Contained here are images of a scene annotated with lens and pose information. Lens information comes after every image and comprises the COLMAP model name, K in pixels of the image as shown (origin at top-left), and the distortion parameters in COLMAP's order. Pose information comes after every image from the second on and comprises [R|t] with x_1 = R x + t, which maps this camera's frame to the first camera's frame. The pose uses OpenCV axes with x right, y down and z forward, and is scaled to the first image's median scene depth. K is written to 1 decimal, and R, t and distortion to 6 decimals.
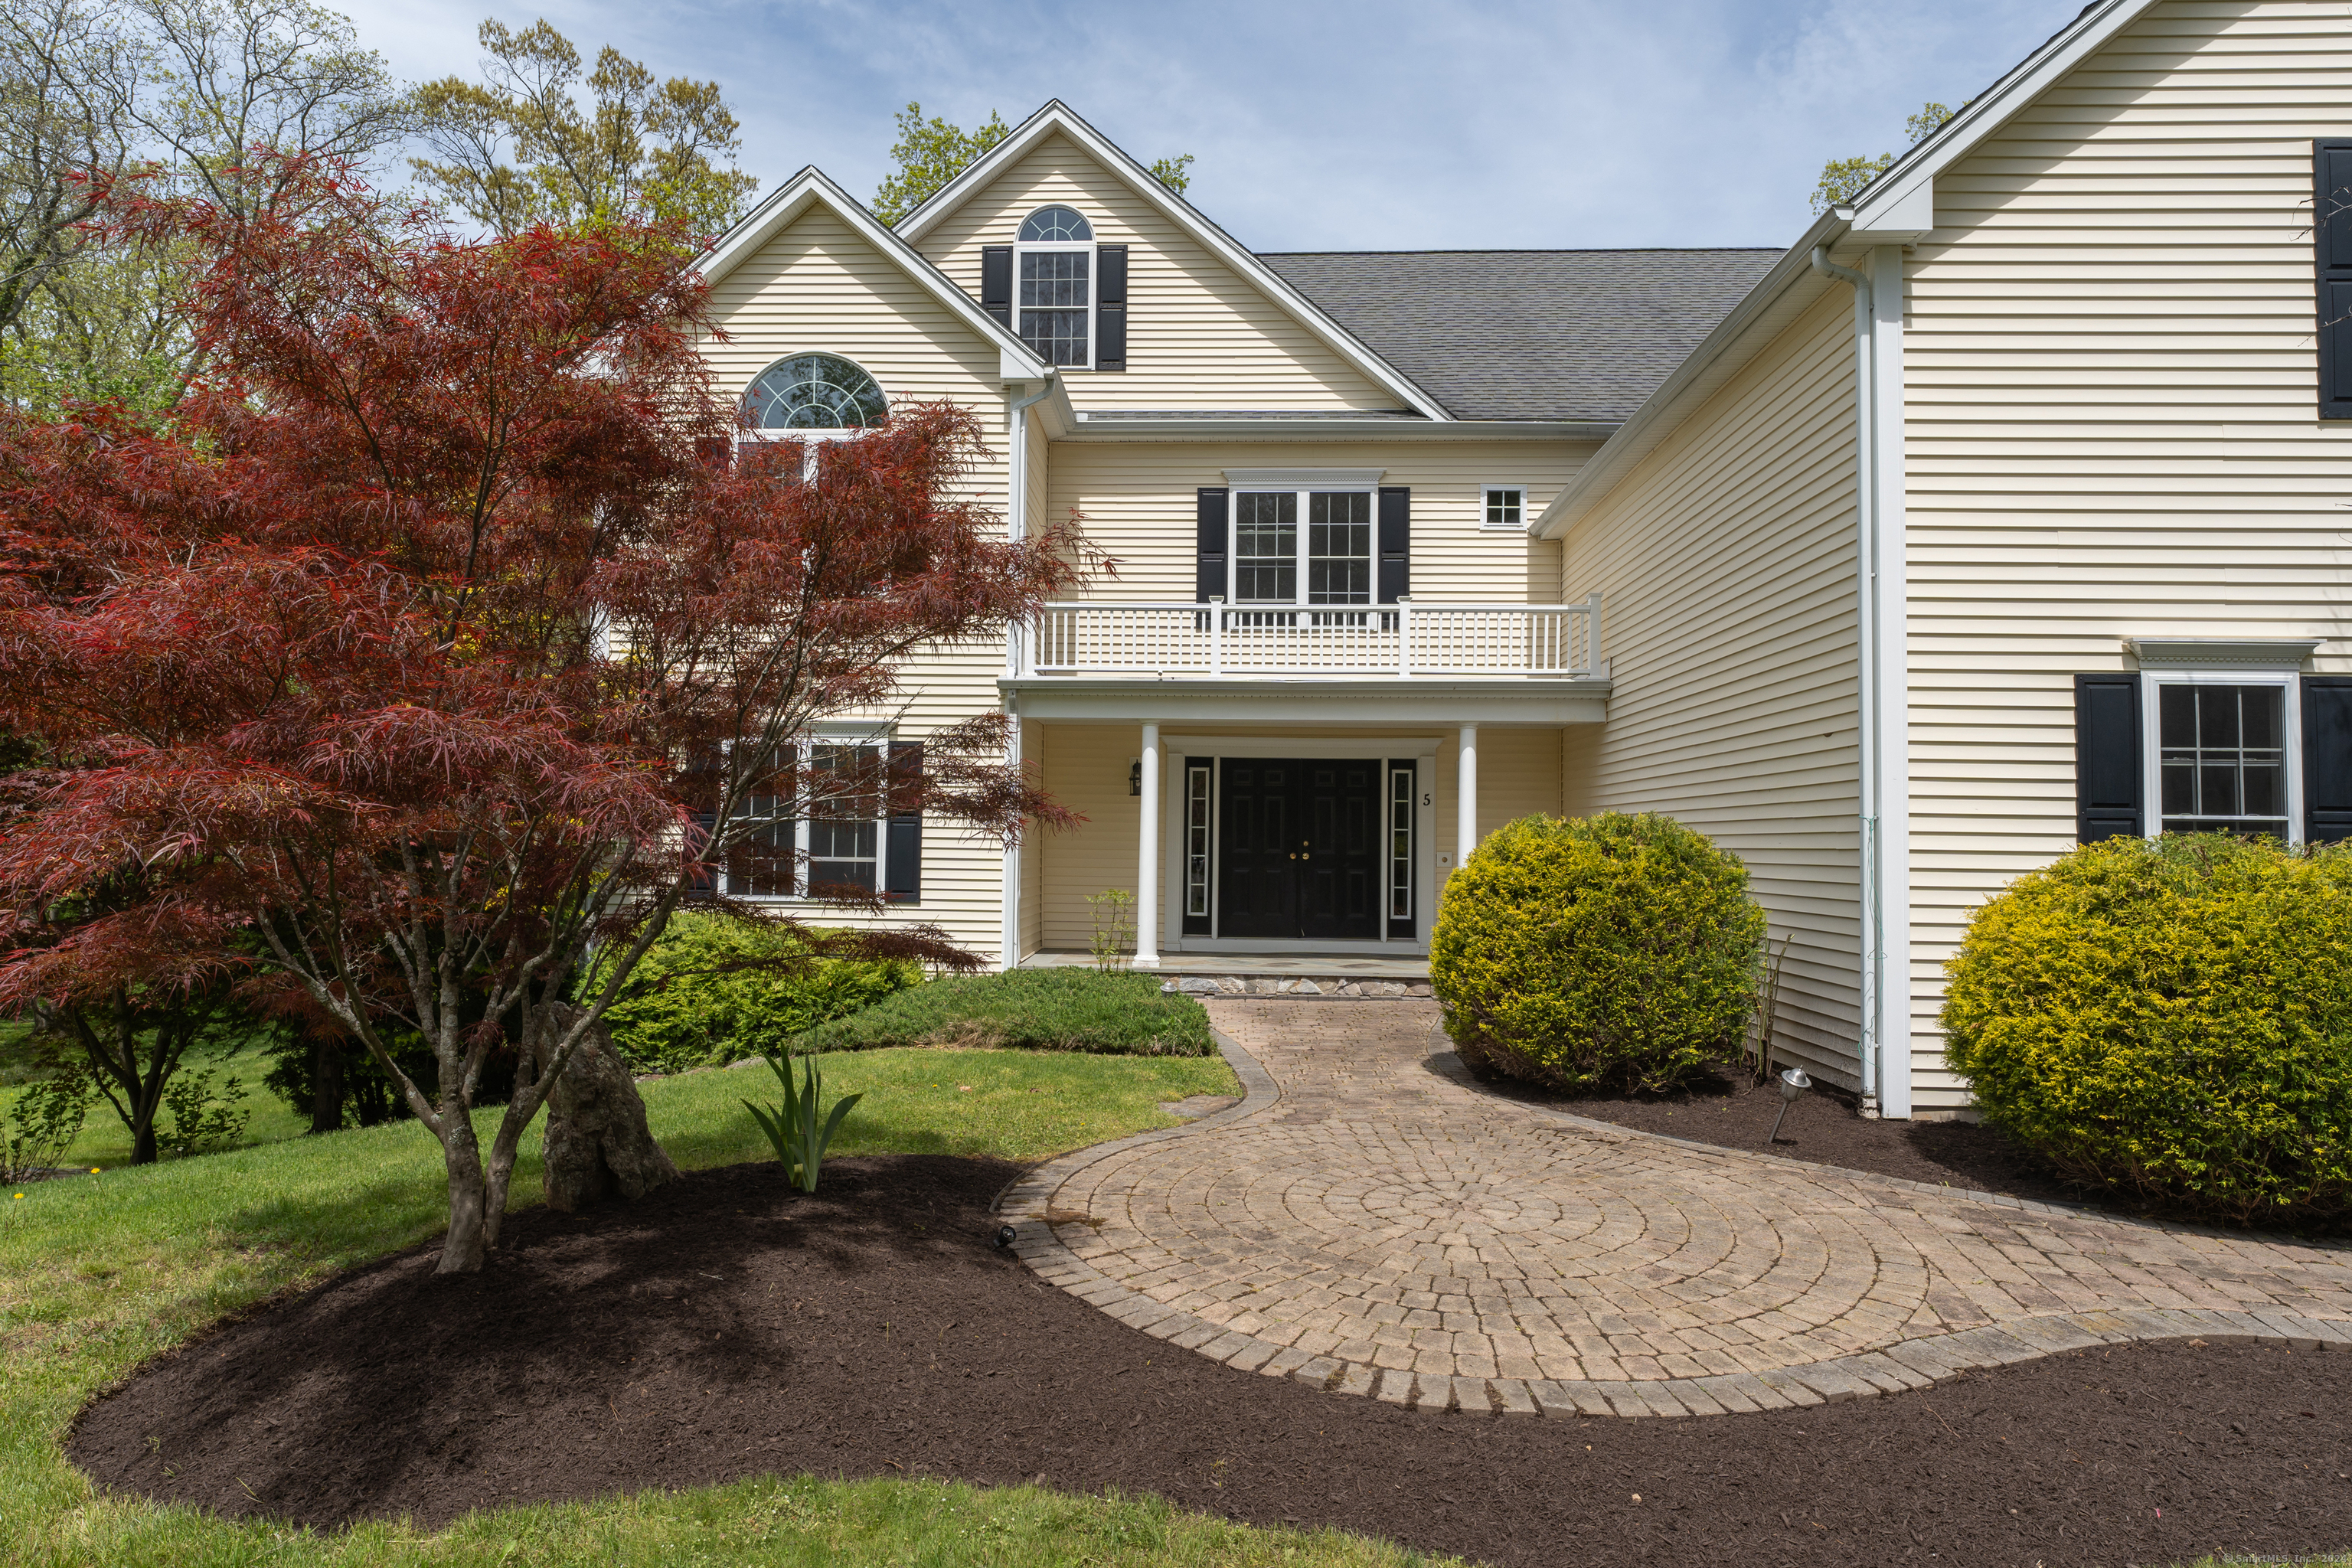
lens RADIAL K [[1362.7, 0, 1178.2], [0, 1362.7, 784.9], [0, 0, 1]] dist [-0.000355, -0.000001]
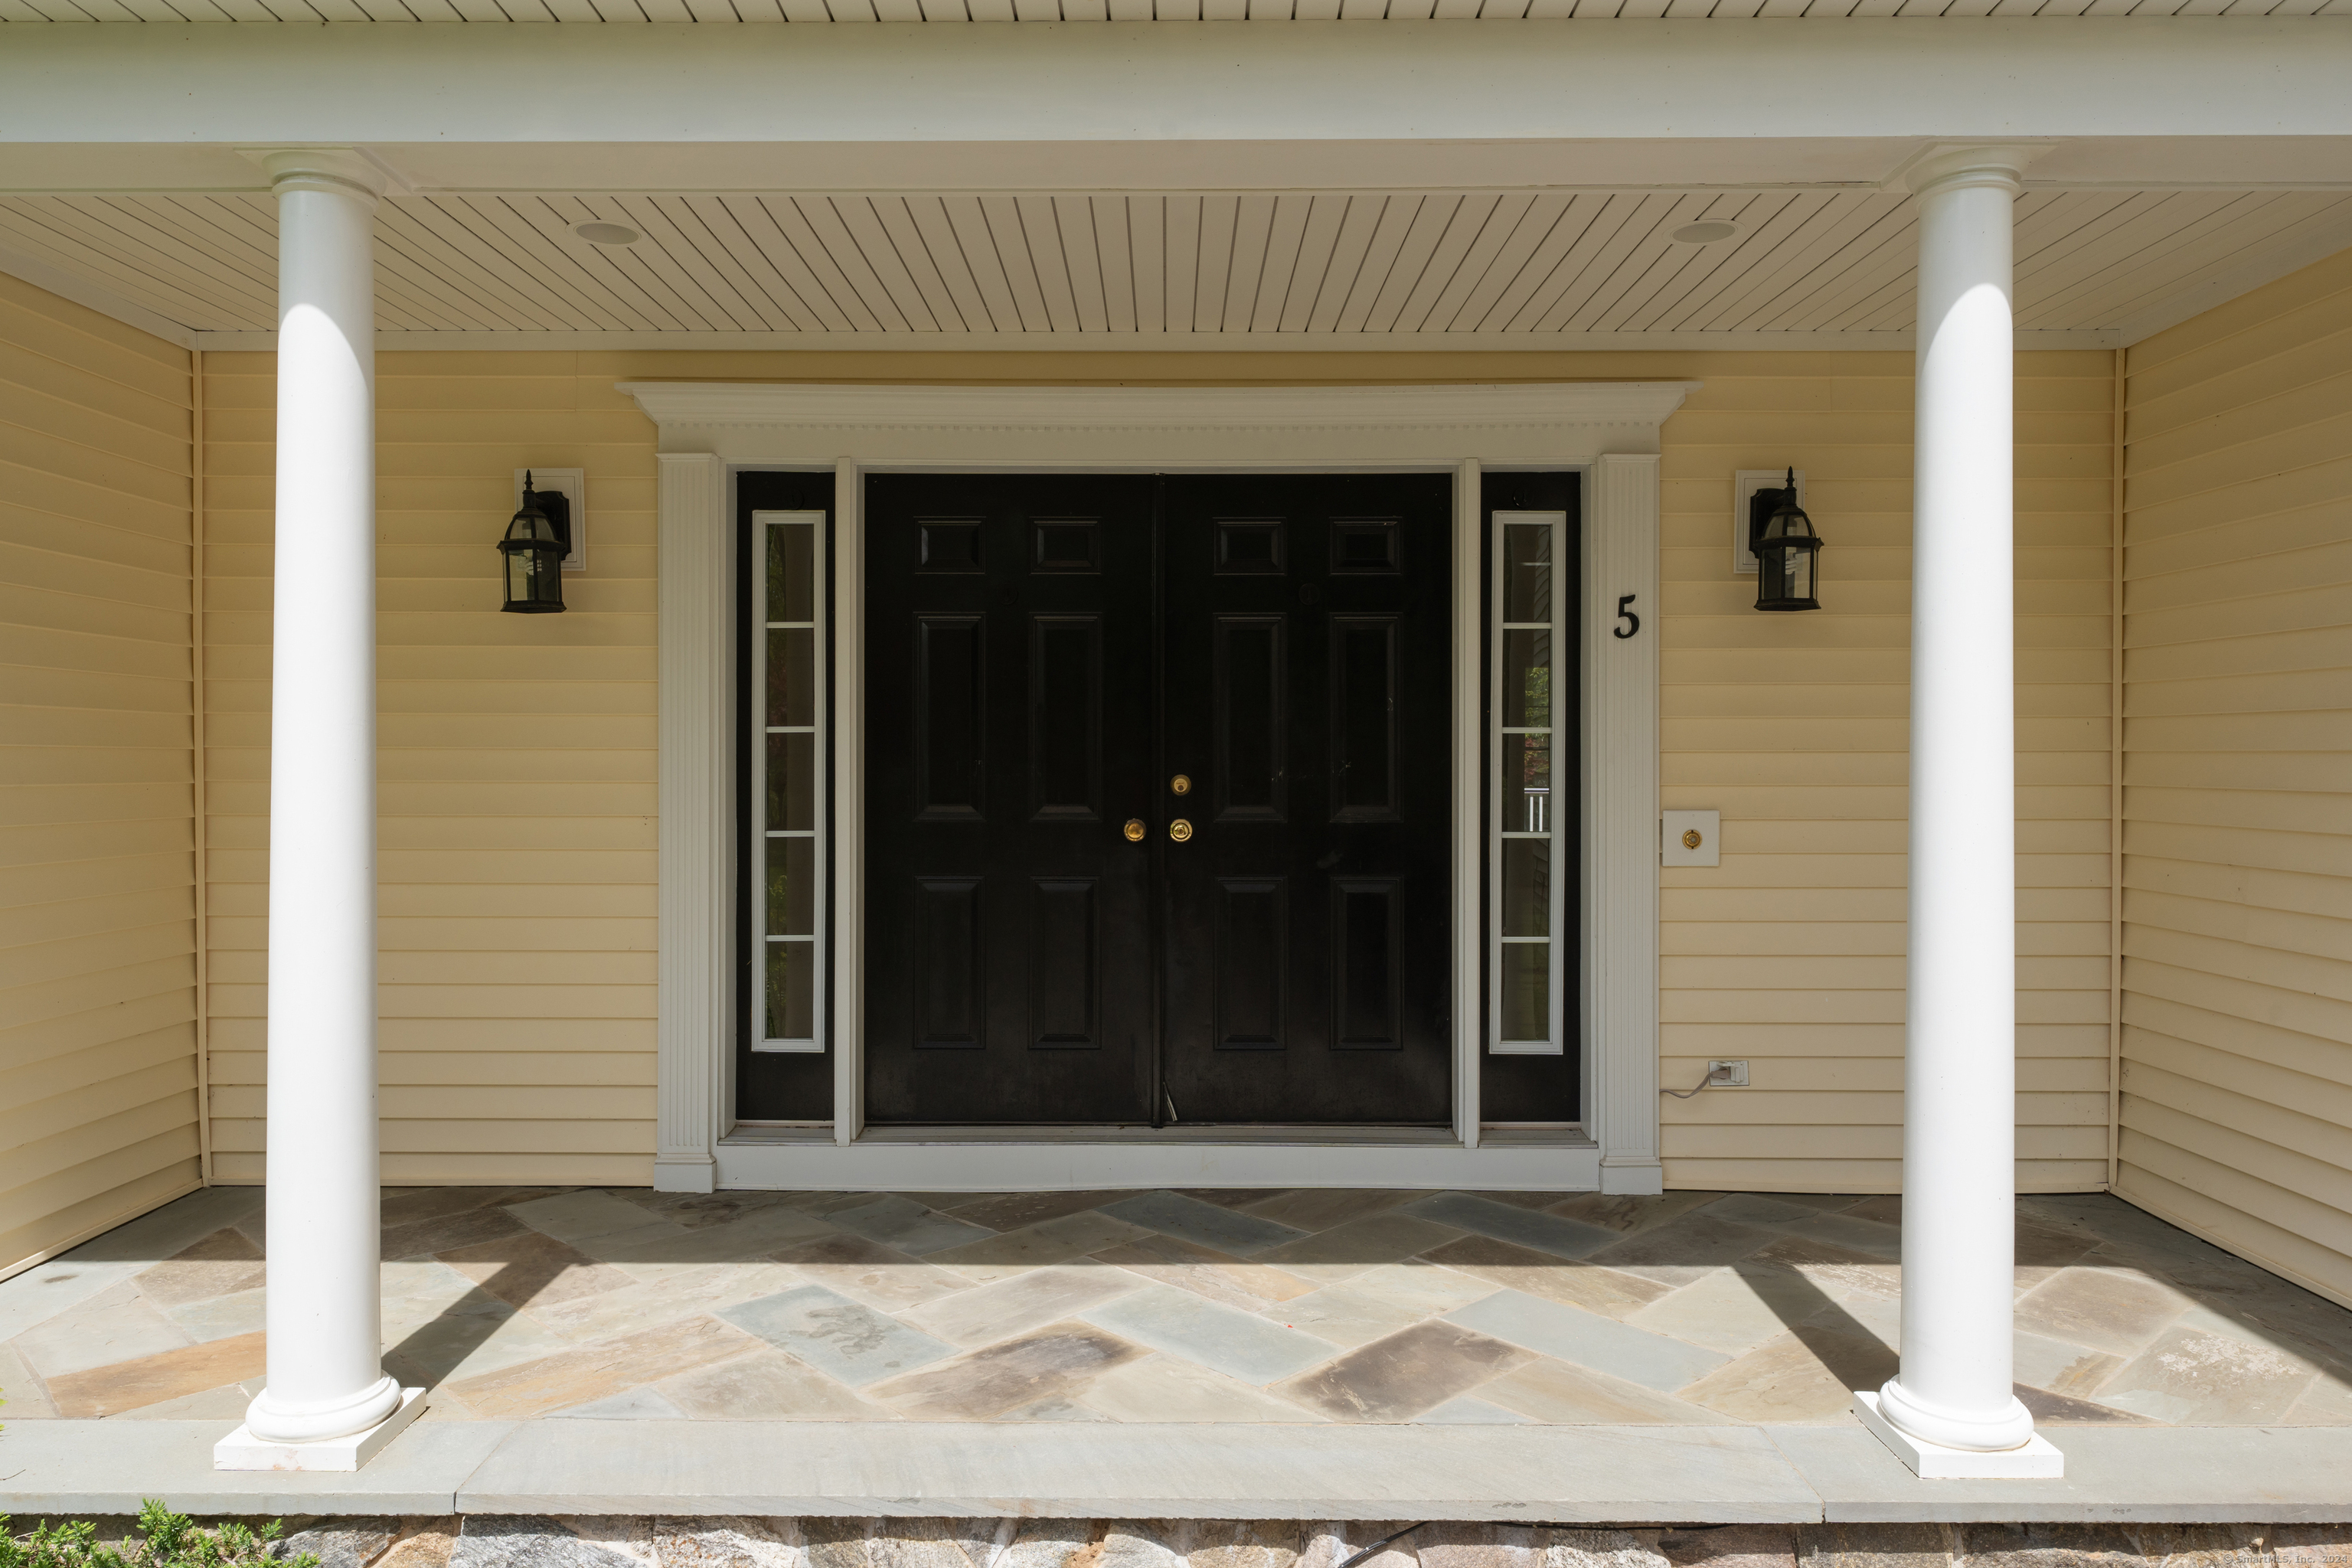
lens RADIAL K [[1619.9, 0, 1169.9], [0, 1619.9, 778.7], [0, 0, 1]] dist [0.000675, 0.000210]
pose [[0.998981, -0.013461, 0.043073, 0.077454], [0.011248, 0.998625, 0.051209, 0.025155], [-0.043703, -0.050672, 0.997759, 0.676452]]
